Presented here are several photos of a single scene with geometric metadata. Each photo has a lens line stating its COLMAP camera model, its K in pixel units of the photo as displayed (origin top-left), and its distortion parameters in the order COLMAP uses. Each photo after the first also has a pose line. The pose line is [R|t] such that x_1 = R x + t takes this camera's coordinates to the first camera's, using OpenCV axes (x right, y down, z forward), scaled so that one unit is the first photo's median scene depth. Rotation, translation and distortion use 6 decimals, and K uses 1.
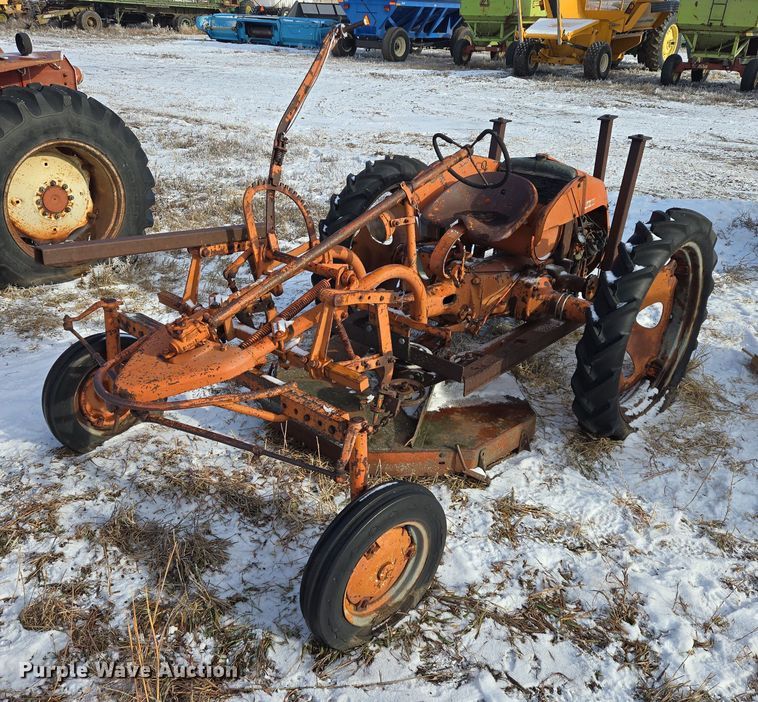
lens RADIAL K [[737.7, 0, 376.4], [0, 737.7, 367.0], [0, 0, 1]] dist [0.062048, -0.023110]
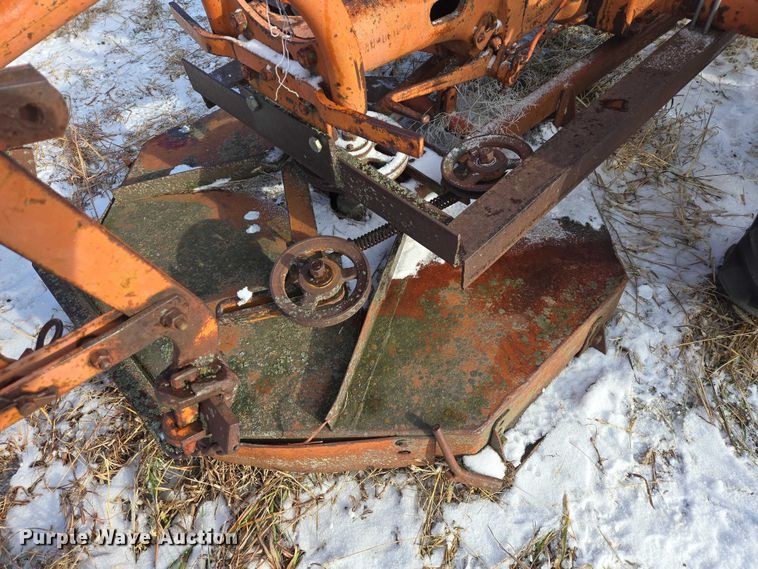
lens RADIAL K [[503.5, 0, 379.0], [0, 503.5, 284.5], [0, 0, 1]] dist [0.077117, -0.067118]
pose [[0.991422, -0.002527, -0.130672, 0.114352], [0.061123, 0.892701, 0.446485, -0.096374], [0.115523, -0.450643, 0.885198, 0.778273]]
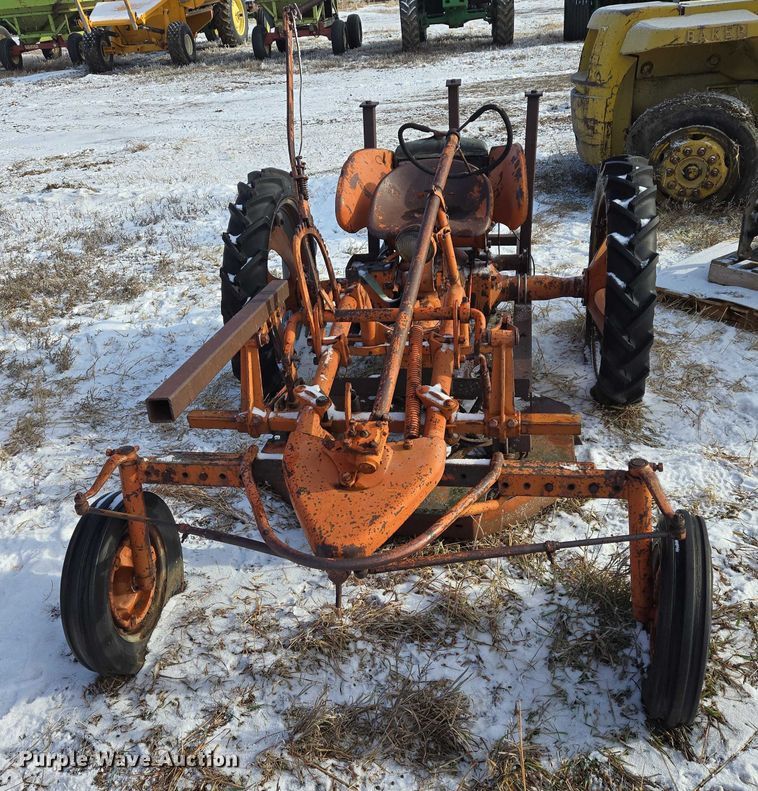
lens RADIAL K [[800.7, 0, 383.9], [0, 800.7, 417.8], [0, 0, 1]] dist [0.063798, -0.033989]
pose [[0.840798, -0.340540, 0.420821, -0.455290], [0.323599, 0.939350, 0.113600, -0.123499], [-0.433984, 0.040662, 0.900003, 0.223926]]
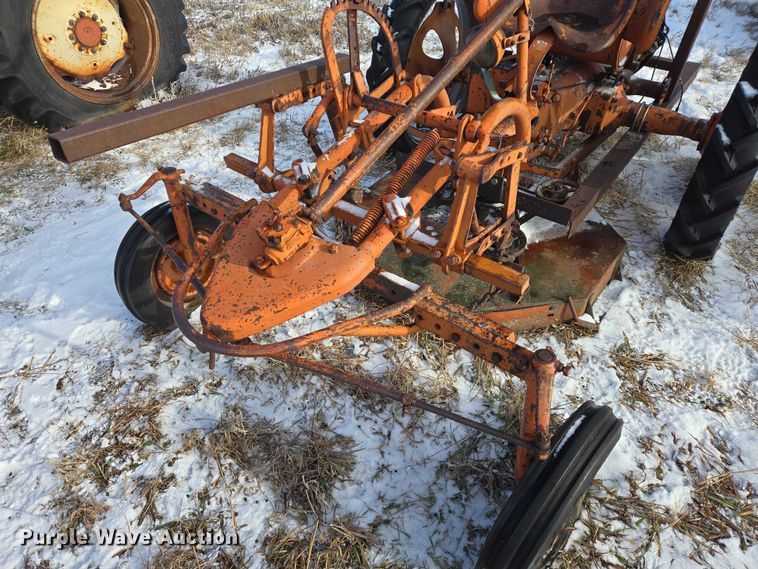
lens RADIAL K [[503.5, 0, 379.0], [0, 503.5, 284.5], [0, 0, 1]] dist [0.077117, -0.067118]
pose [[0.996313, -0.084795, 0.013079, -0.137394], [0.077736, 0.956661, 0.280636, -0.108427], [-0.036309, -0.278585, 0.959725, 0.394053]]
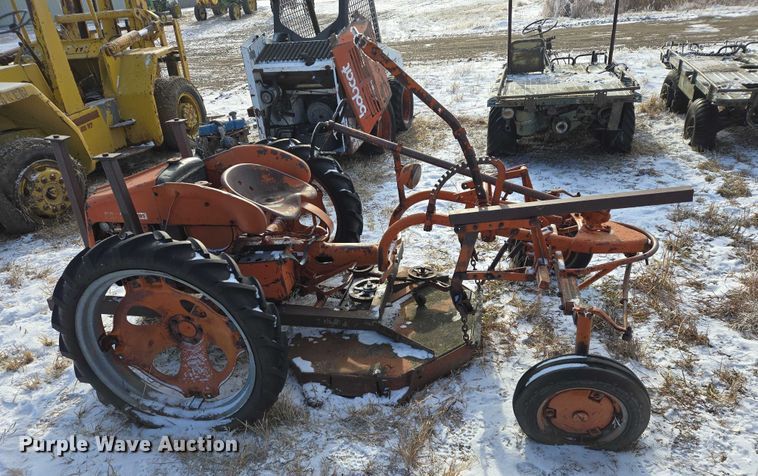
lens RADIAL K [[512.0, 0, 385.5], [0, 512.0, 281.2], [0, 0, 1]] dist [0.039707, -0.004657]
pose [[-0.514320, -0.424435, 0.745205, -0.720539], [0.421041, 0.632042, 0.650574, -0.678720], [-0.747127, 0.648365, -0.146367, 1.270164]]
